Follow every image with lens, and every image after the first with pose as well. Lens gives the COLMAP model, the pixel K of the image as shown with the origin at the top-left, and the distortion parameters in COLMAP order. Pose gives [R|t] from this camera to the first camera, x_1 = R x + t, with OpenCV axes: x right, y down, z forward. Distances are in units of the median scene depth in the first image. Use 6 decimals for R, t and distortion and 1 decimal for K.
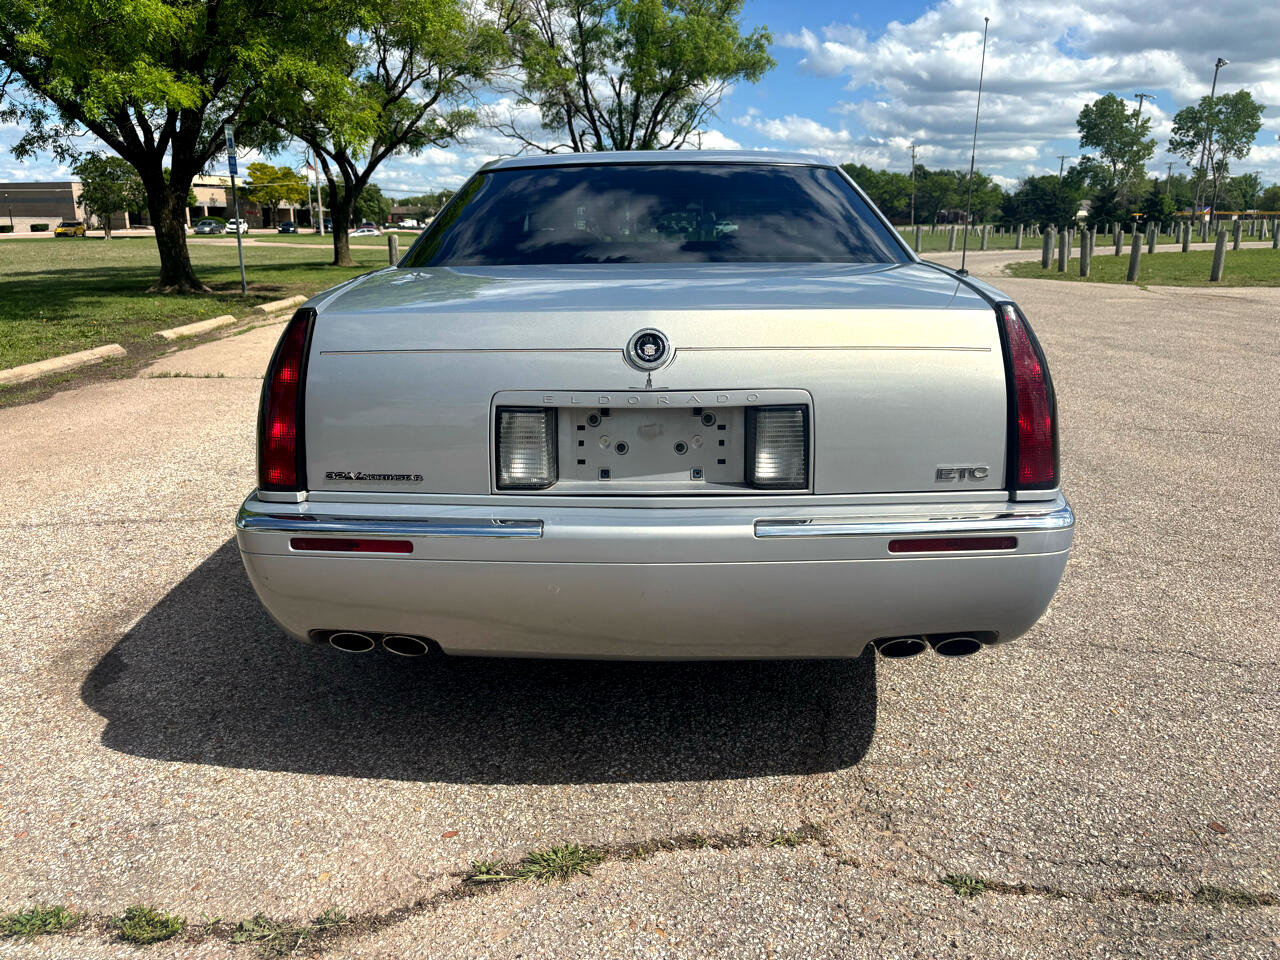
lens RADIAL K [[978.1, 0, 636.9], [0, 978.1, 470.4], [0, 0, 1]] dist [0.044819, -0.047458]
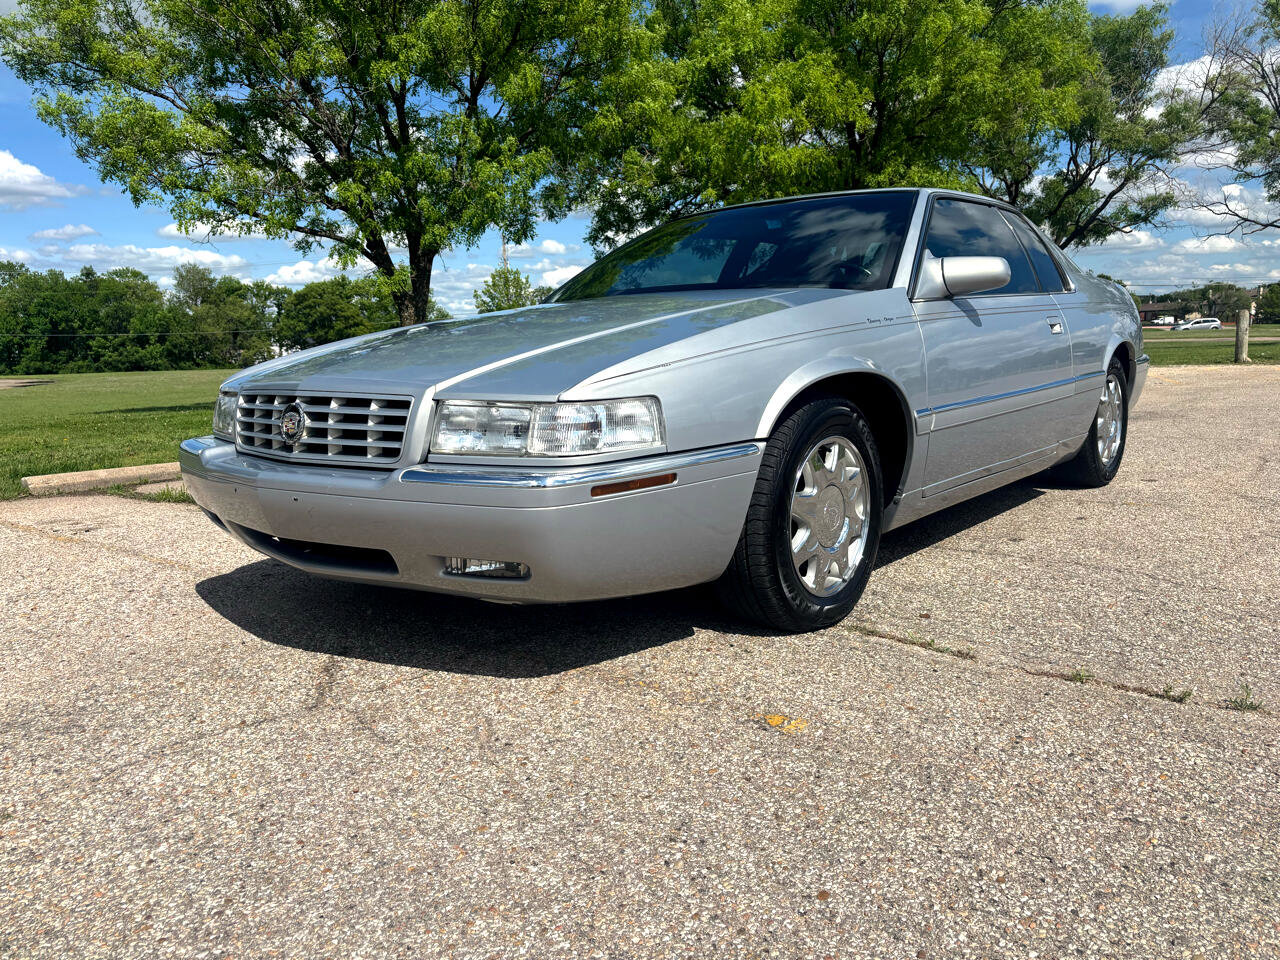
lens RADIAL K [[978.1, 0, 624.3], [0, 978.1, 478.3], [0, 0, 1]] dist [0.044819, -0.047458]
pose [[0.745820, 0.065034, -0.662965, 1.137471], [-0.127757, 0.990713, -0.046540, 0.270415], [0.653781, 0.119409, 0.747203, -0.364151]]
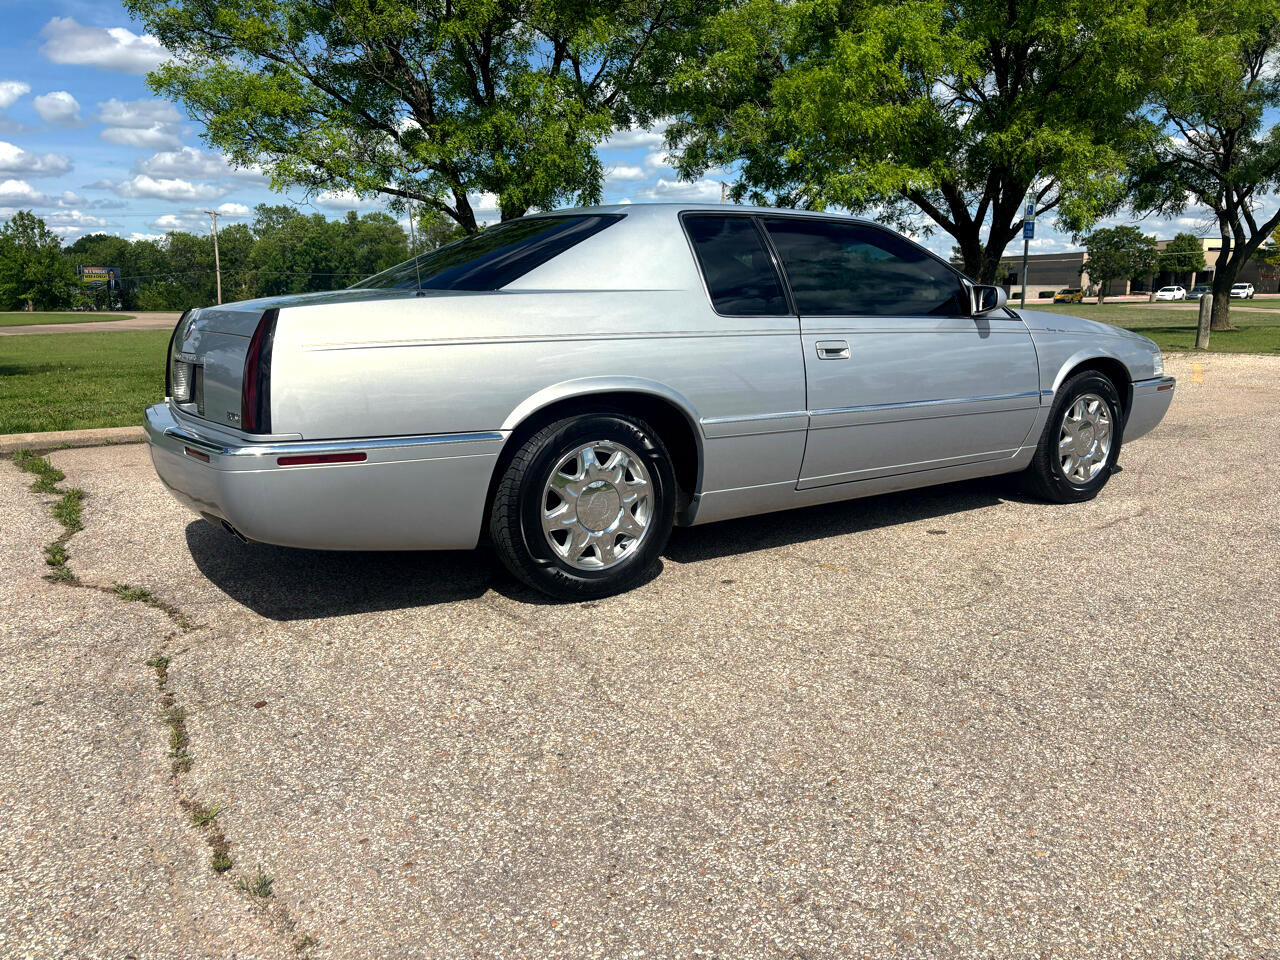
lens RADIAL K [[978.1, 0, 637.4], [0, 978.1, 477.9], [0, 0, 1]] dist [0.044819, -0.047458]
pose [[0.575572, 0.146673, -0.804490, 1.782098], [-0.193089, 0.980341, 0.040588, -0.079150], [0.794628, 0.131977, 0.592578, 0.548906]]
